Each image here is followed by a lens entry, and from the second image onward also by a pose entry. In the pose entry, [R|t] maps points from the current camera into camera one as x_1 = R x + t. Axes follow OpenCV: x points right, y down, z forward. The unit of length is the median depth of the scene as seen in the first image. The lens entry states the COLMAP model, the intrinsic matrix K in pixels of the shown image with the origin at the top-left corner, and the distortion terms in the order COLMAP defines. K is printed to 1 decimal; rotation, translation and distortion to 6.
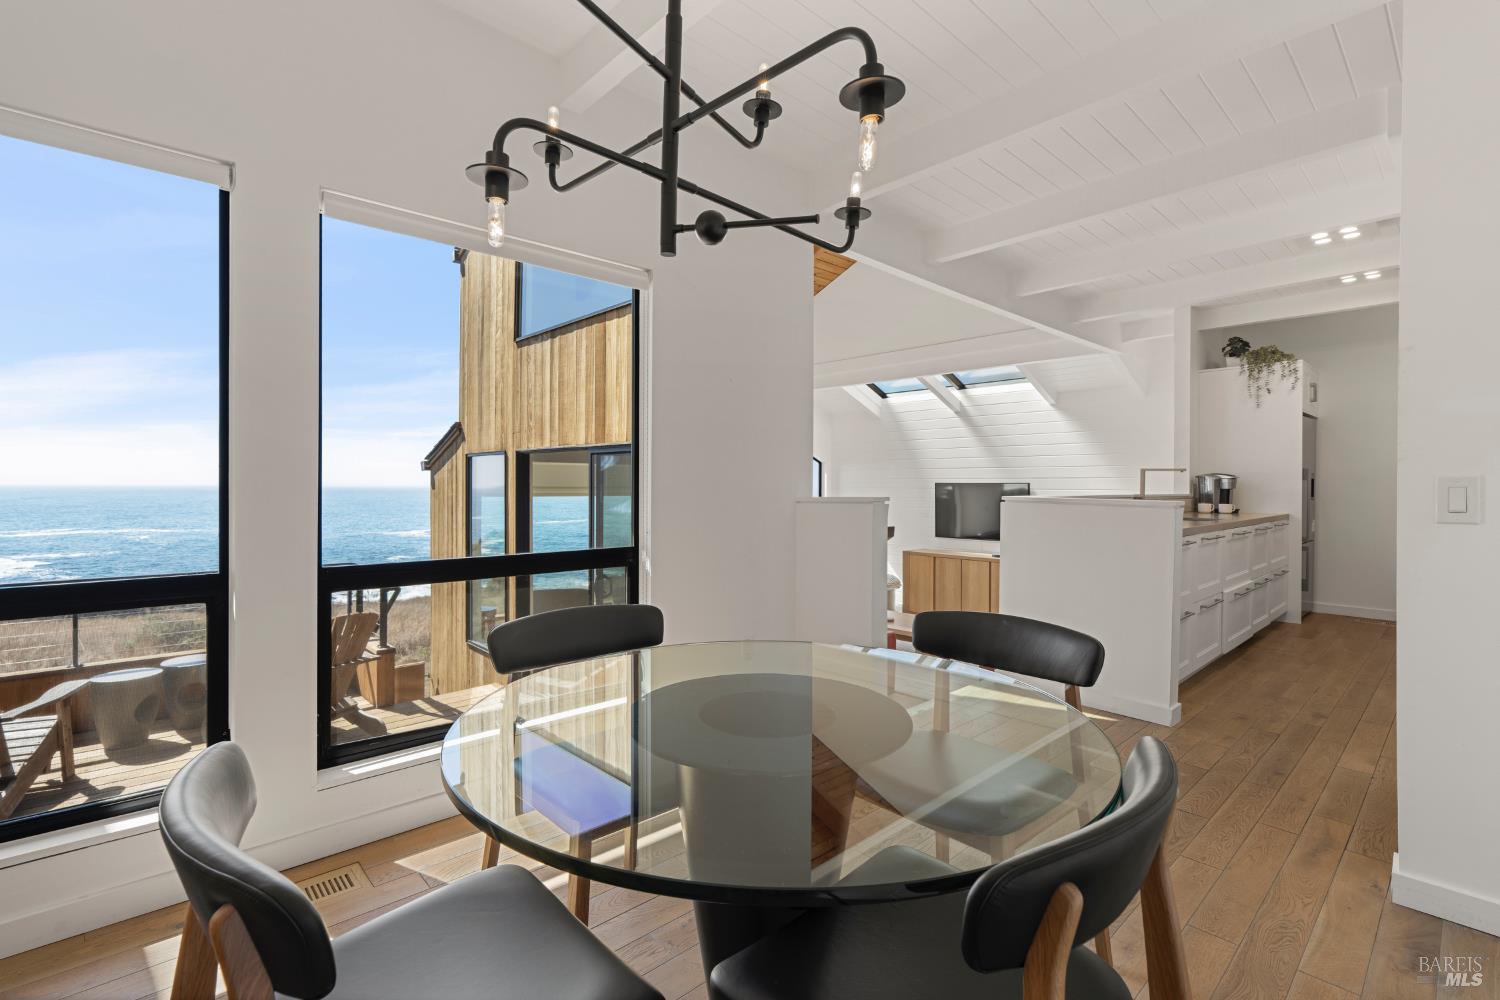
lens RADIAL K [[684.9, 0, 753.0], [0, 684.9, 490.8], [0, 0, 1]] dist [-0.004954, 0.000288]
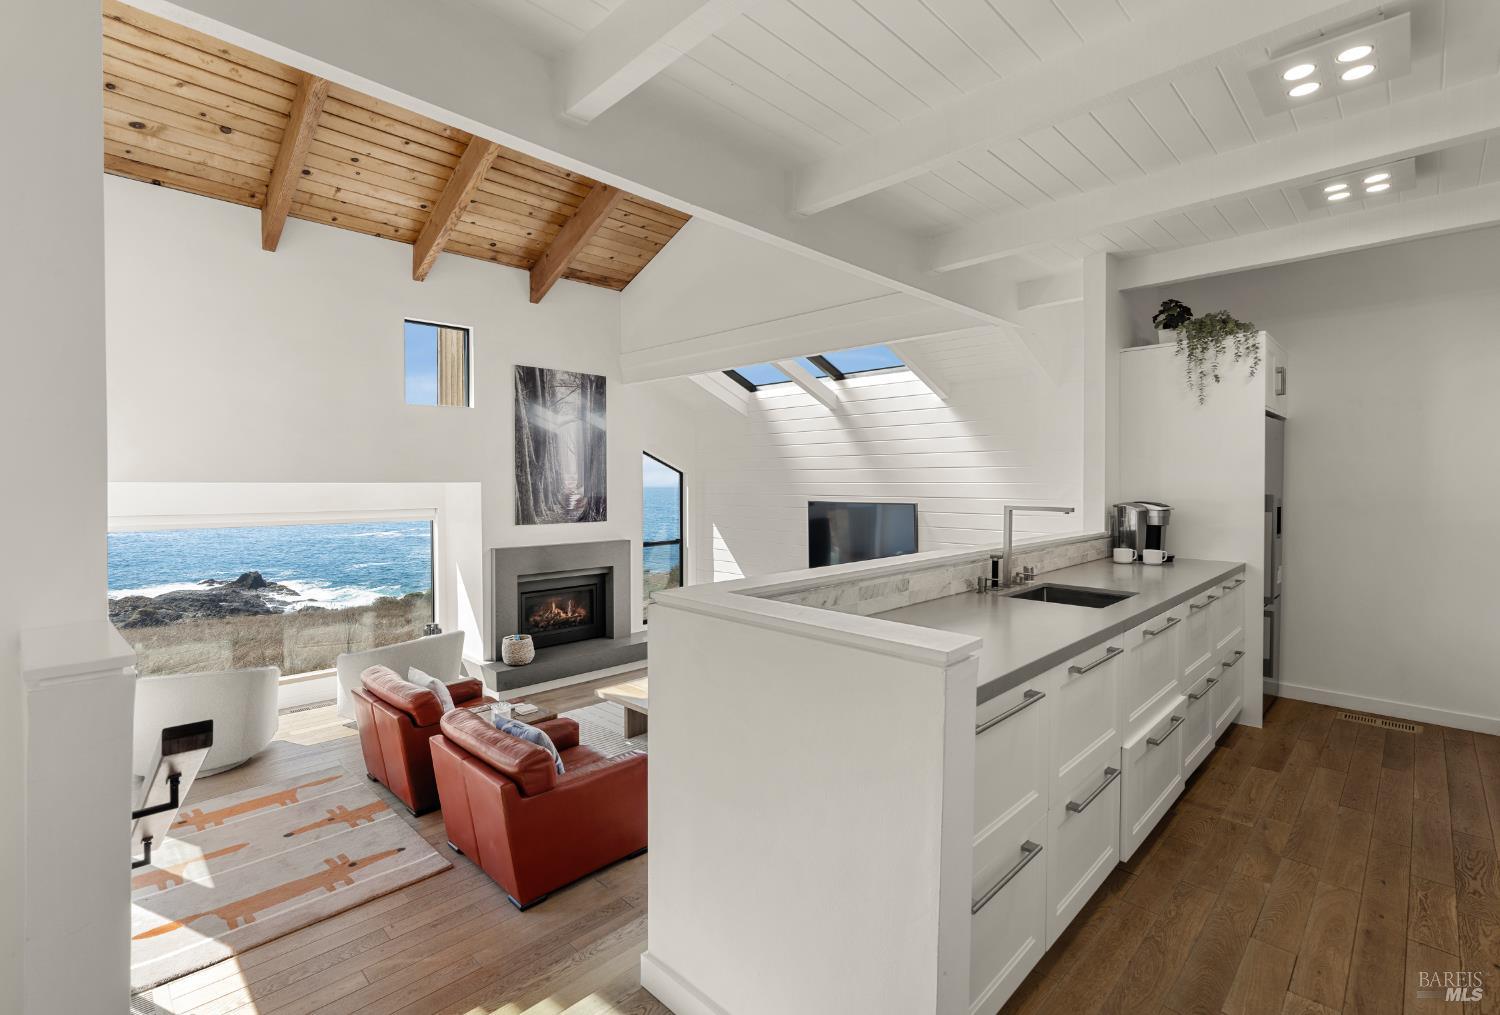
lens RADIAL K [[684.9, 0, 767.6], [0, 684.9, 496.5], [0, 0, 1]] dist [-0.004954, 0.000288]
pose [[0.998196, -0.005262, 0.059804, 0.264158], [0.004589, 0.999925, 0.011376, -0.038729], [-0.059859, -0.011081, 0.998145, 0.342806]]
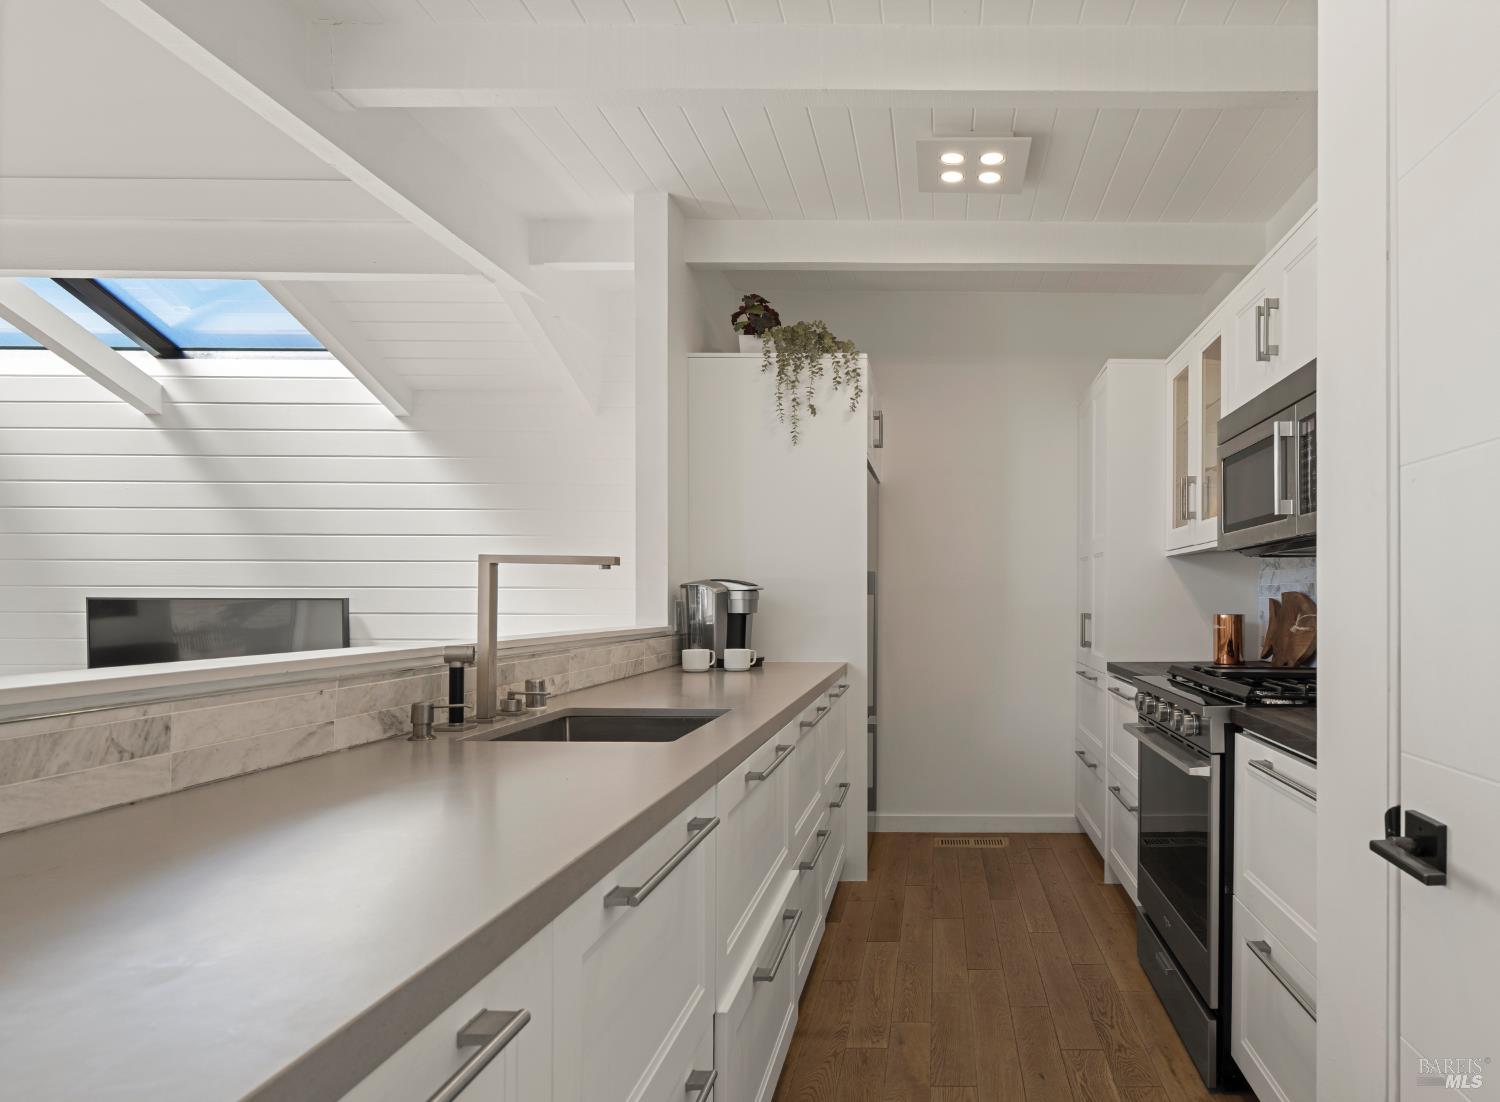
lens RADIAL K [[877.7, 0, 951.3], [0, 877.7, 606.1], [0, 0, 1]] dist [-0.007466, 0.005775]
pose [[0.668733, -0.007480, 0.743465, 0.342706], [0.005097, 0.999972, 0.005476, -0.009859], [-0.743485, 0.000127, 0.668752, 0.490113]]
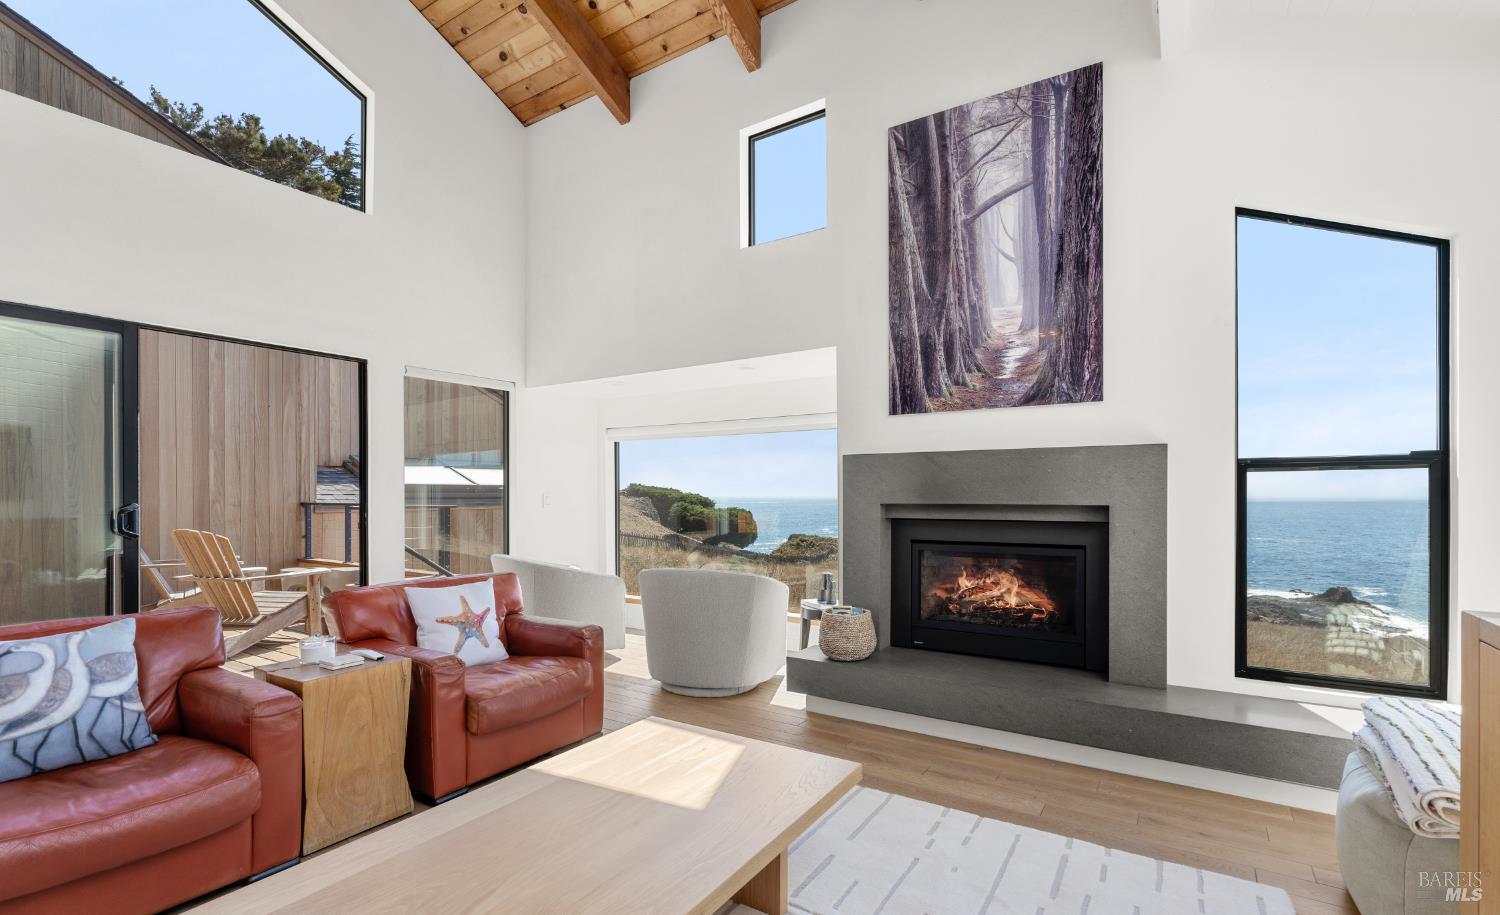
lens RADIAL K [[672.4, 0, 770.5], [0, 672.4, 501.4], [0, 0, 1]] dist [-0.004014, 0.000390]
pose [[0.240275, -0.001087, -0.970704, 0.486824], [-0.007564, 0.999967, -0.002992, 0.099460], [0.970675, 0.008061, 0.240259, 1.226547]]
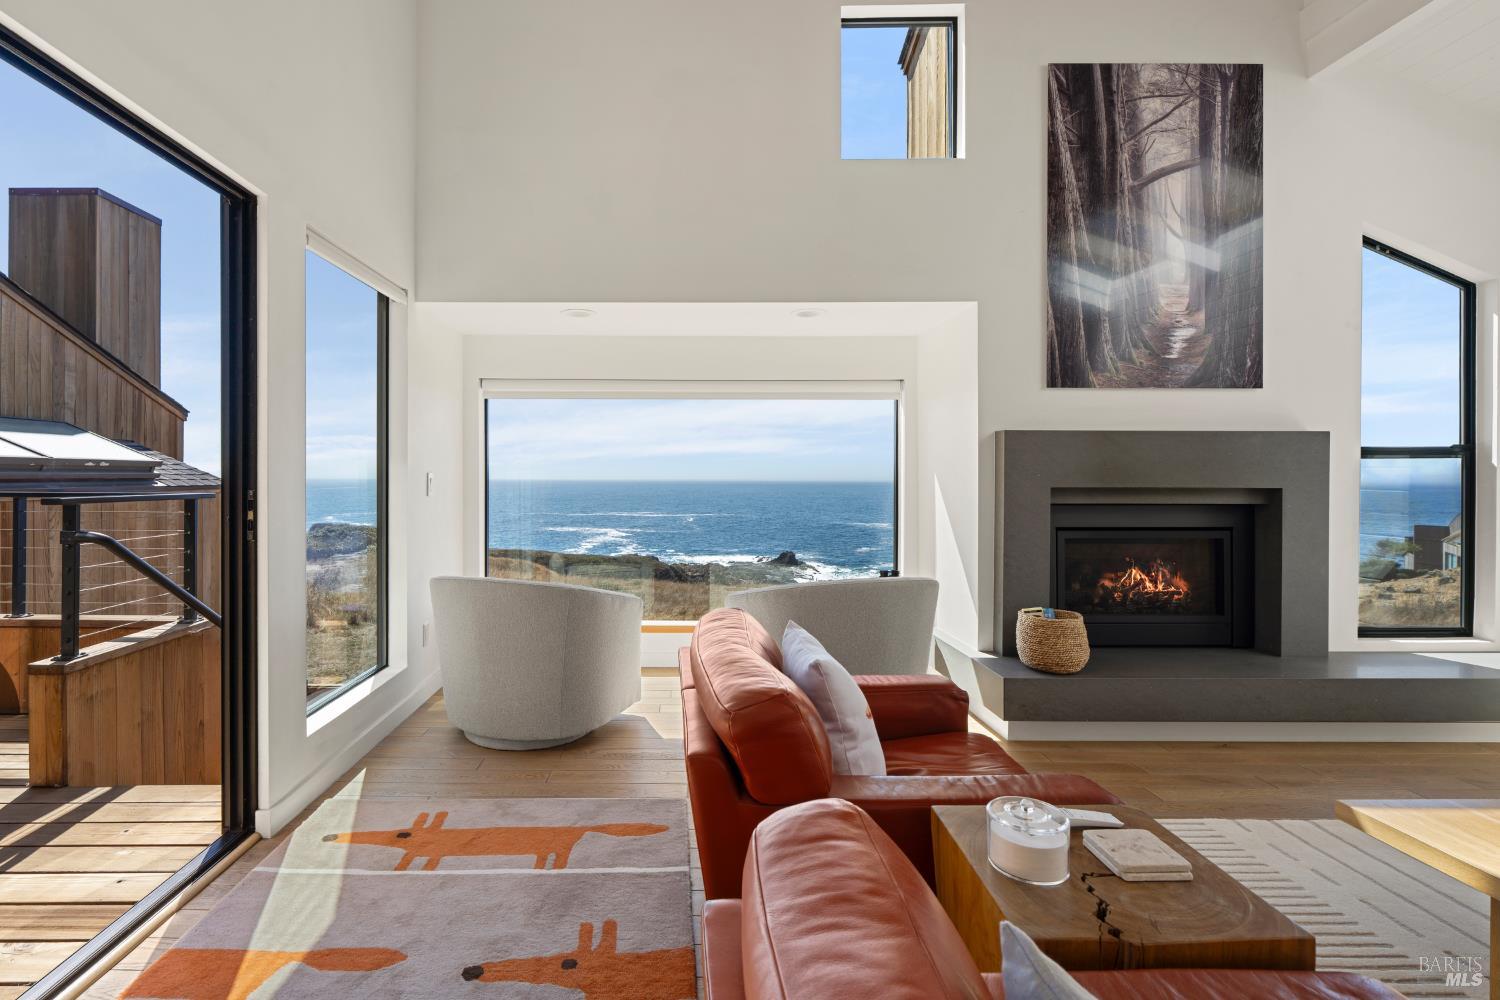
lens RADIAL K [[684.9, 0, 679.6], [0, 684.9, 485.0], [0, 0, 1]] dist [-0.004954, 0.000288]
pose [[0.719538, -0.001254, -0.694452, 0.090407], [-0.003004, 0.999983, -0.004917, 0.100457], [0.694447, 0.005624, 0.719522, 0.877191]]
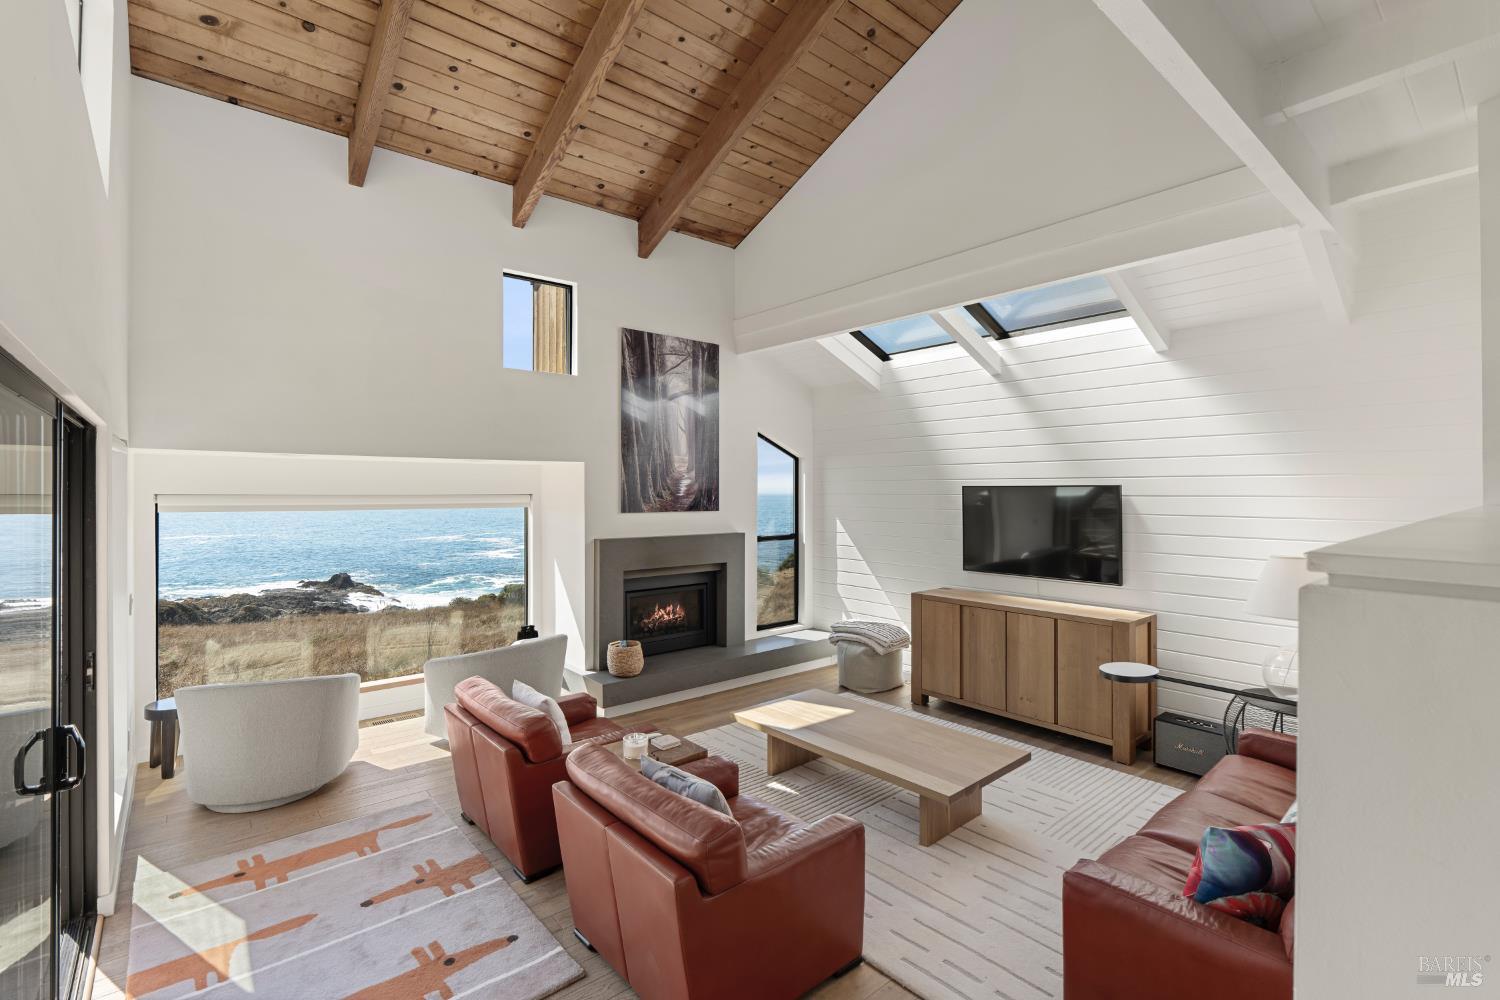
lens RADIAL K [[684.9, 0, 757.9], [0, 684.9, 489.9], [0, 0, 1]] dist [-0.004954, 0.000288]
pose [[0.999135, -0.003834, -0.041410, 0.152267], [0.003466, 0.999954, -0.008955, -0.004346], [0.041442, 0.008804, 0.999102, 0.527355]]
